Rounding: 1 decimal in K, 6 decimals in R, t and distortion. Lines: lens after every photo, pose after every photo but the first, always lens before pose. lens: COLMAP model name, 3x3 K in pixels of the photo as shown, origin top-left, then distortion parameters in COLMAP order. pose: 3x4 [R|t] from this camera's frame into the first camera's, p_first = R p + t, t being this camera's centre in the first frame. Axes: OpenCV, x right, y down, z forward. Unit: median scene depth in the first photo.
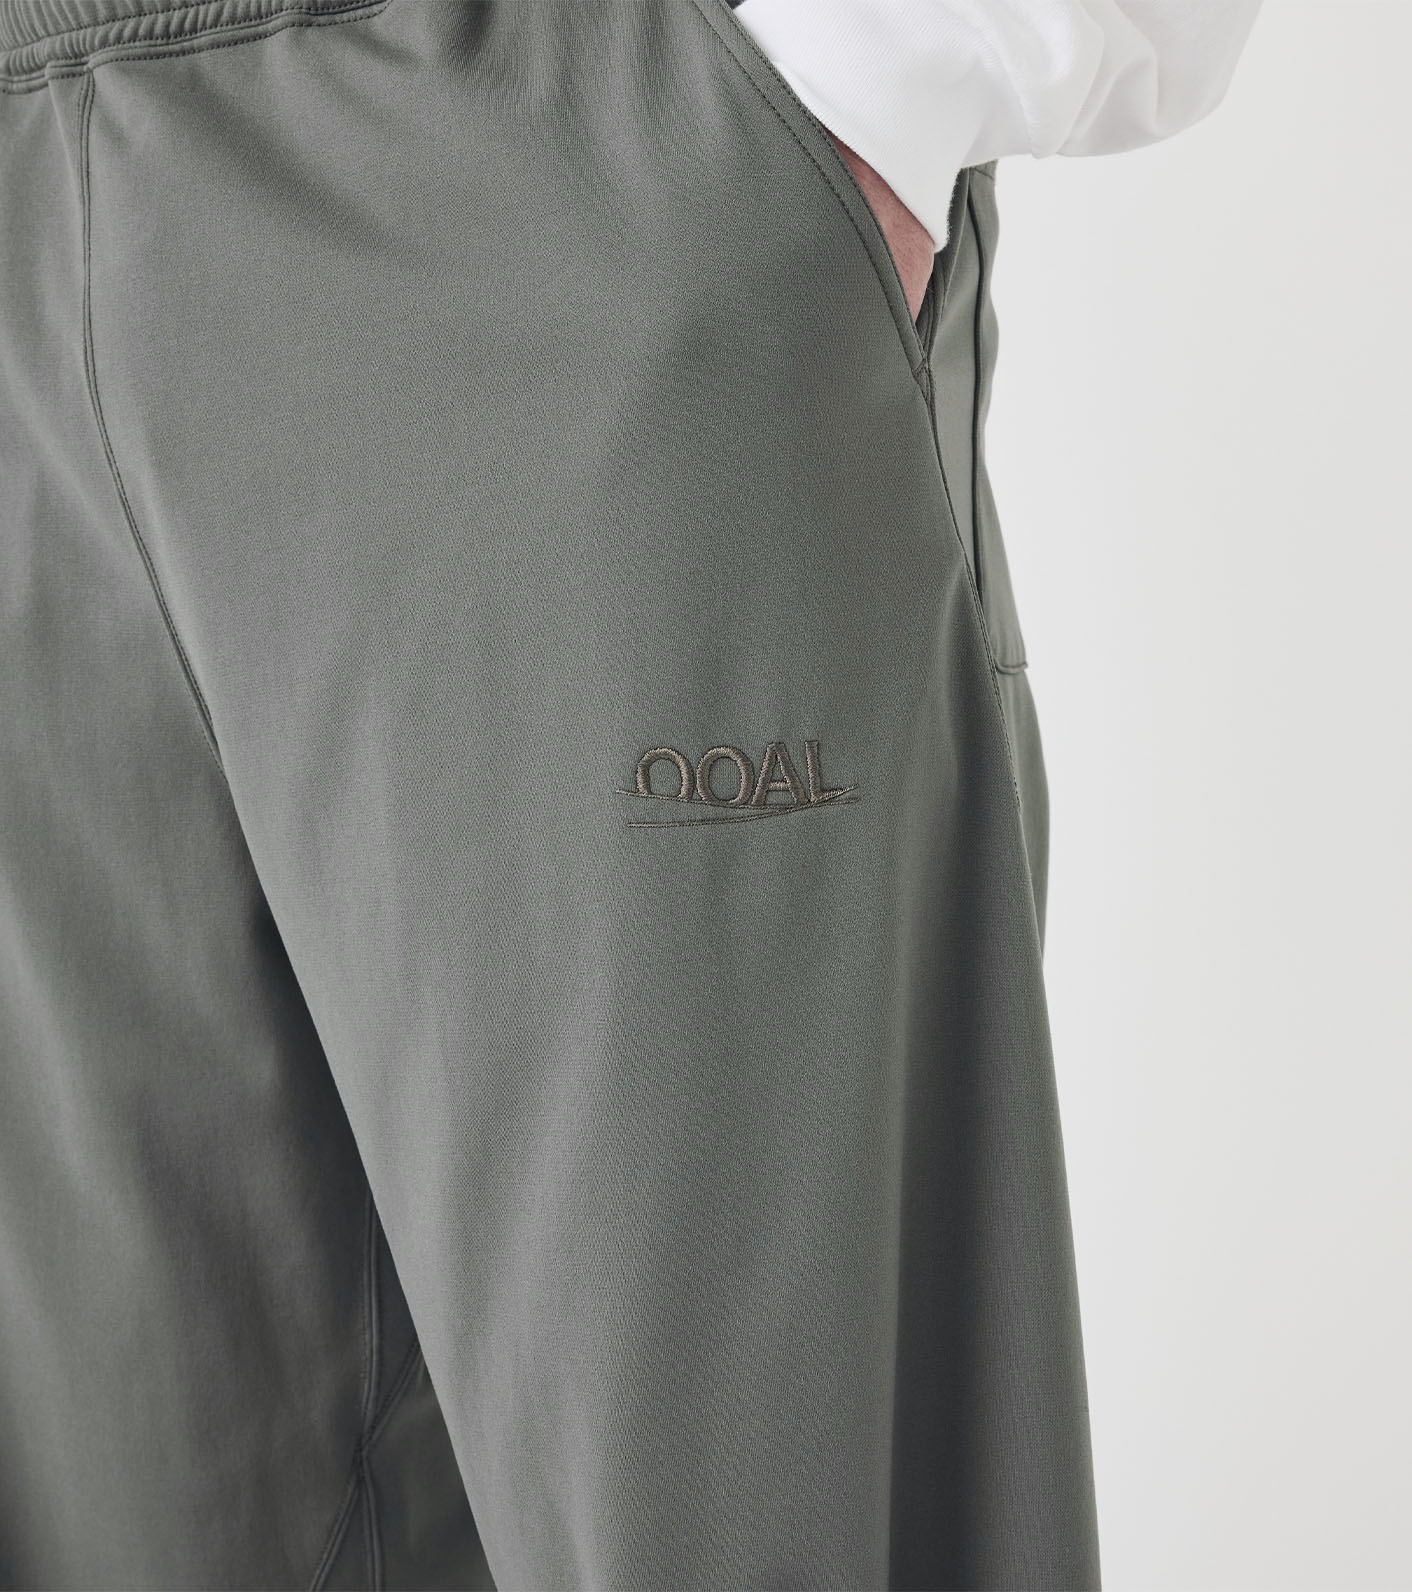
lens RADIAL K [[3277.4, 0, 702.7], [0, 3277.4, 797.3], [0, 0, 1]] dist [0.044391, 0.000000]
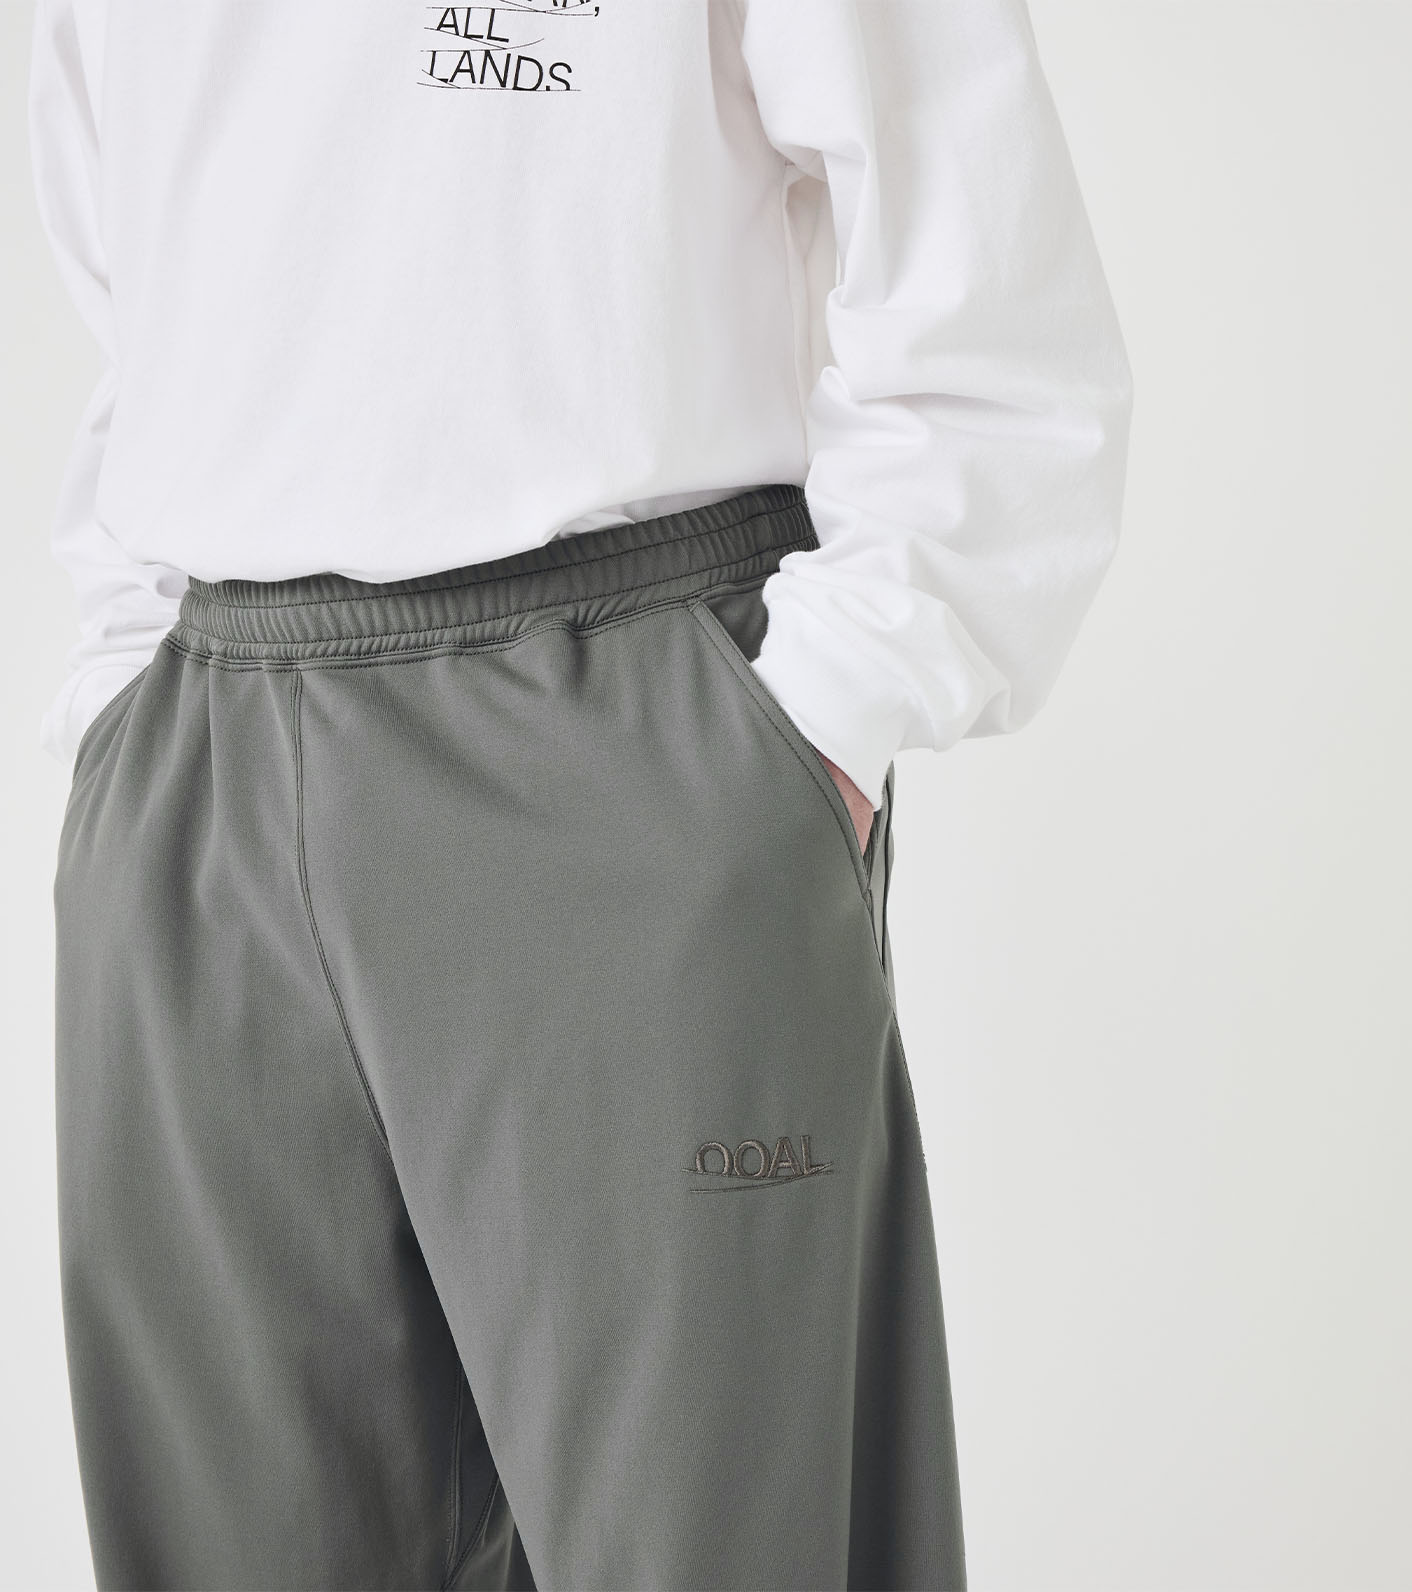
lens RADIAL K [[3724.7, 0, 707.7], [0, 3724.7, 793.7], [0, 0, 1]] dist [0.096571, 0.000000]
pose [[0.987524, -0.000425, 0.157469, -0.280483], [-0.000721, 0.999974, 0.007219, -0.184832], [-0.157468, -0.007243, 0.987497, -0.721046]]
